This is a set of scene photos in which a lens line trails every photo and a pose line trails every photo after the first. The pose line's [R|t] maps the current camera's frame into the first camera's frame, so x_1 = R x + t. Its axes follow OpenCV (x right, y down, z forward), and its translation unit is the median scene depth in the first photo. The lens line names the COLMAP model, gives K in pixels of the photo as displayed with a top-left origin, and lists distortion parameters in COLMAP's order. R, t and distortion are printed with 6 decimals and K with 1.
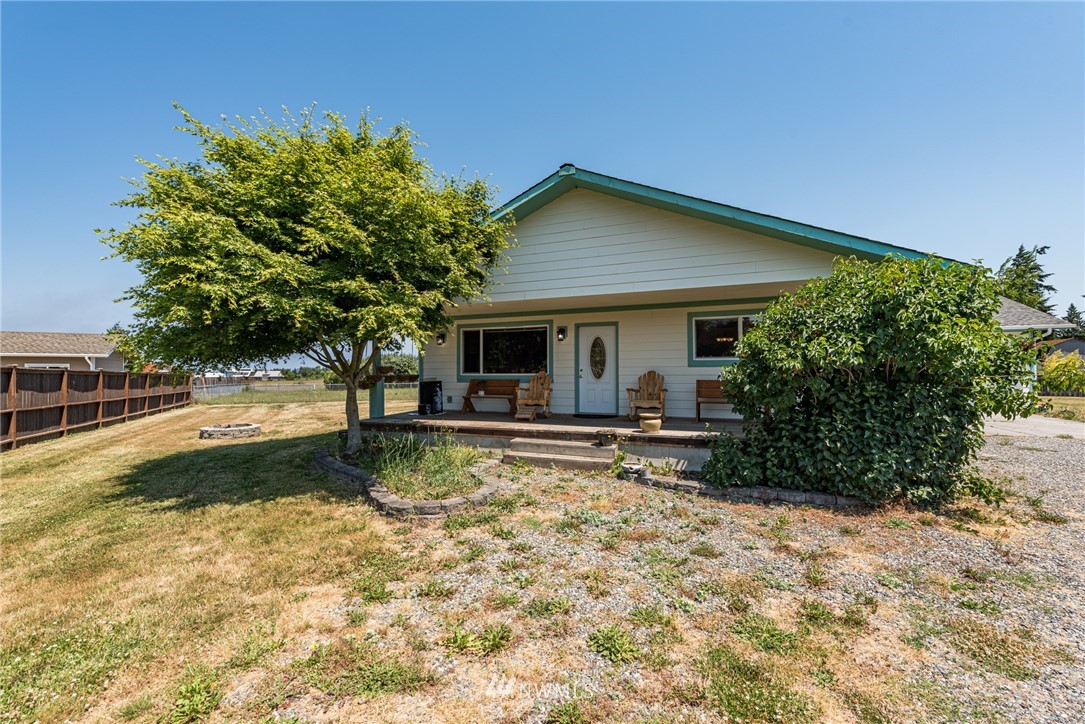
lens RADIAL K [[431.6, 0, 541.1], [0, 431.6, 370.6], [0, 0, 1]] dist [-0.011853, -0.000474]
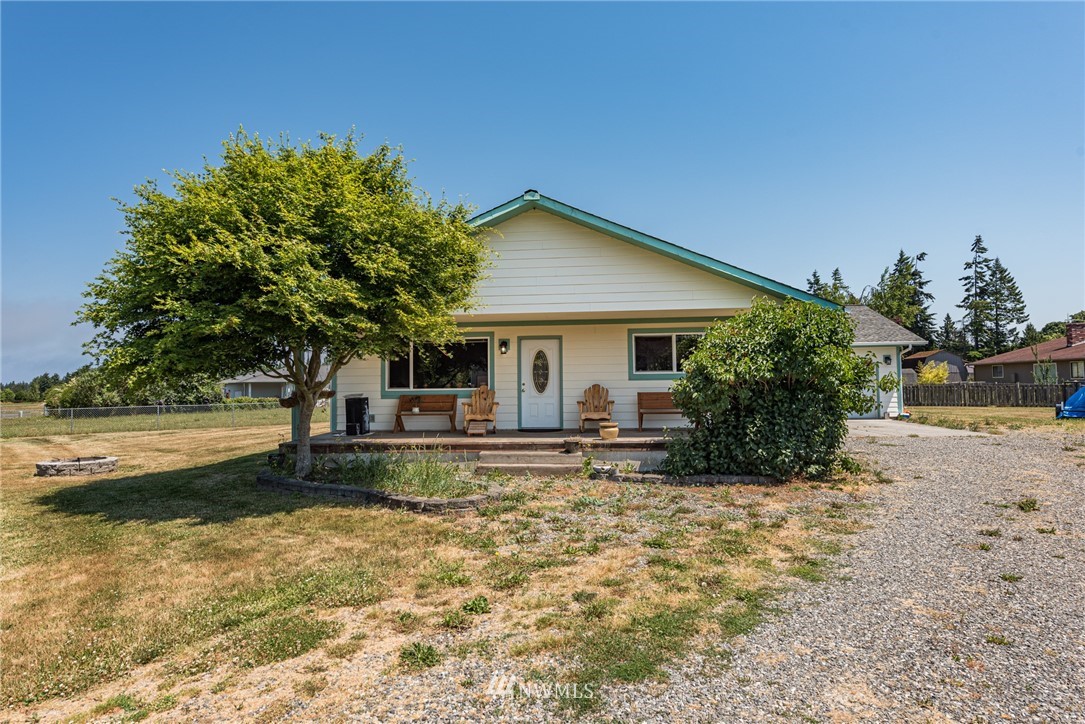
lens RADIAL K [[626.0, 0, 542.6], [0, 626.0, 361.2], [0, 0, 1]] dist [-0.004774, -0.000429]
pose [[0.952878, 0.004174, 0.303325, -0.401864], [0.007855, 0.999231, -0.038427, 0.002962], [-0.303252, 0.038999, 0.952112, -0.491120]]
